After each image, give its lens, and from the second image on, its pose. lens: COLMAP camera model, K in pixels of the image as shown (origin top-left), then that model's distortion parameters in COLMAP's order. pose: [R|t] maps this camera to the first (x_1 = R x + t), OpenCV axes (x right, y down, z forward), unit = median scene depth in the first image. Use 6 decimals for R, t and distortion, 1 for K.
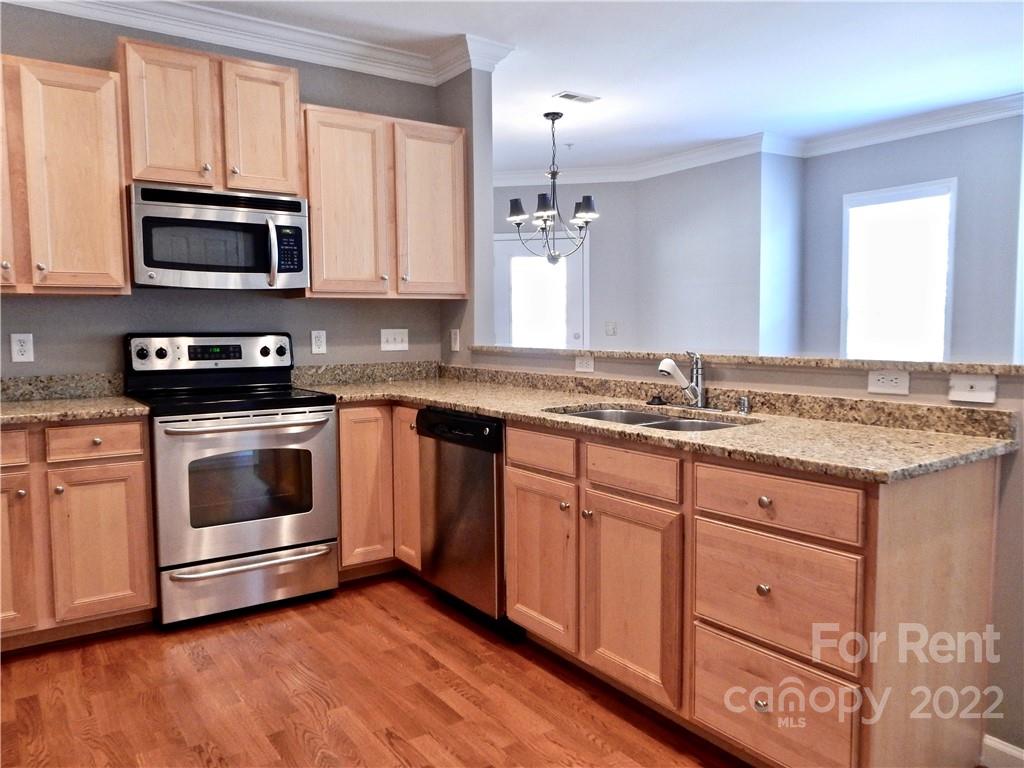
lens RADIAL K [[754.4, 0, 509.9], [0, 754.4, 379.9], [0, 0, 1]] dist [-0.002212, 0.006427]
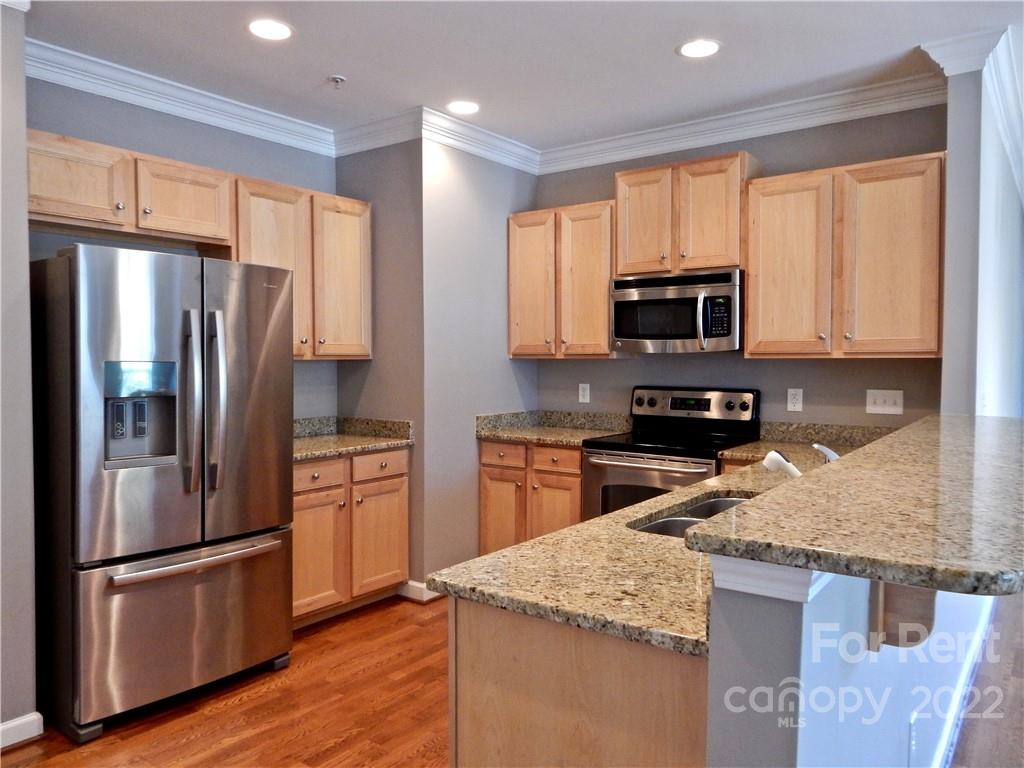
lens RADIAL K [[754.4, 0, 506.2], [0, 754.4, 389.8], [0, 0, 1]] dist [-0.002212, 0.006427]
pose [[0.315355, 0.046291, -0.947844, 0.661003], [-0.071725, 0.997115, 0.024834, -0.068773], [0.946259, 0.060152, 0.317766, 0.345317]]
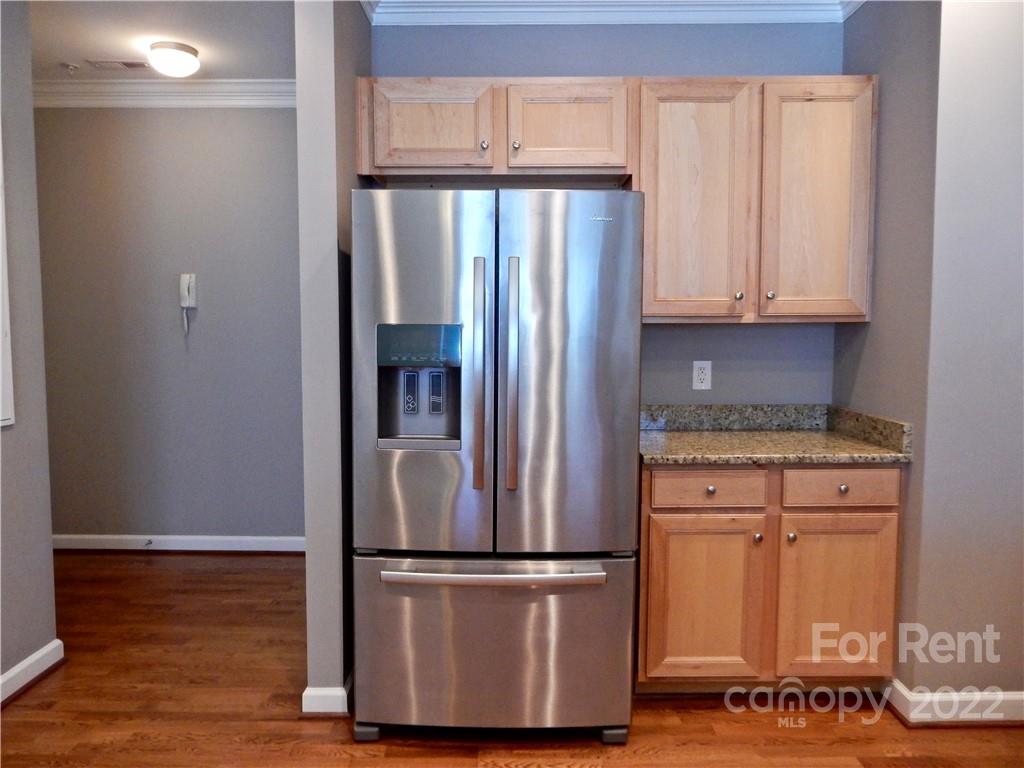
lens RADIAL K [[754.4, 0, 514.2], [0, 754.4, 384.7], [0, 0, 1]] dist [-0.002212, 0.006427]
pose [[-0.567452, 0.072752, -0.820186, 0.291171], [-0.054371, 0.990605, 0.125485, -0.086132], [0.821609, 0.115801, -0.558165, 0.672345]]
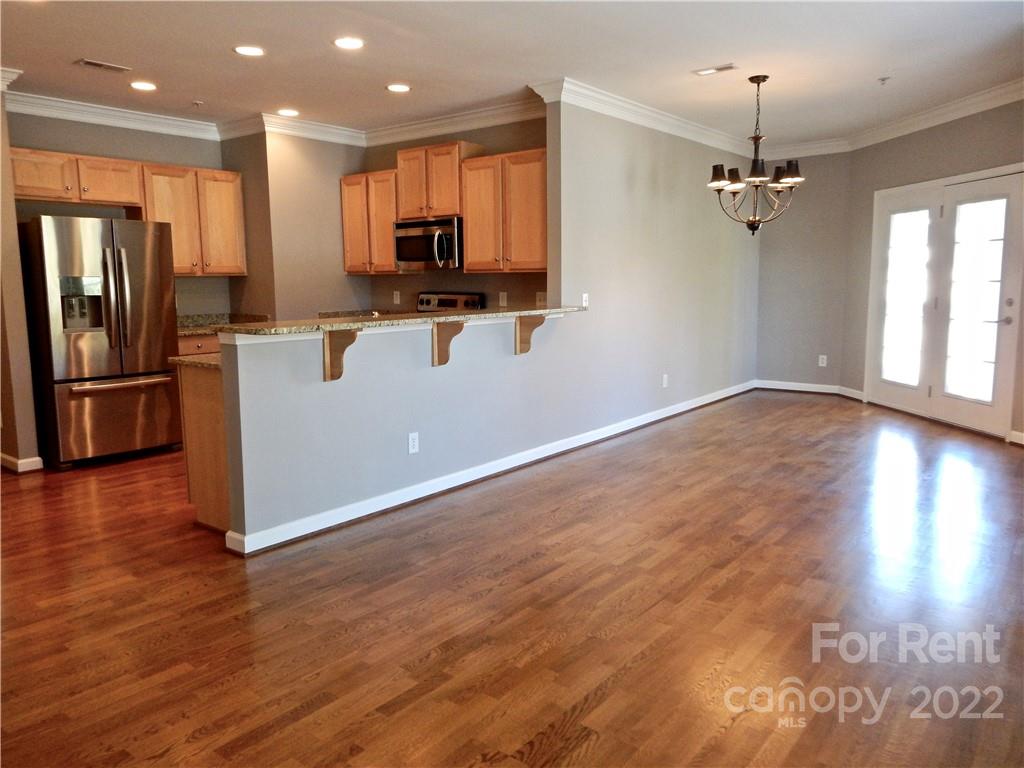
lens RADIAL K [[754.4, 0, 508.1], [0, 754.4, 388.5], [0, 0, 1]] dist [-0.002212, 0.006427]
pose [[0.284819, 0.144905, -0.947566, 1.472031], [-0.064725, 0.989160, 0.131810, -0.084299], [0.956394, 0.023789, 0.291111, 0.611599]]
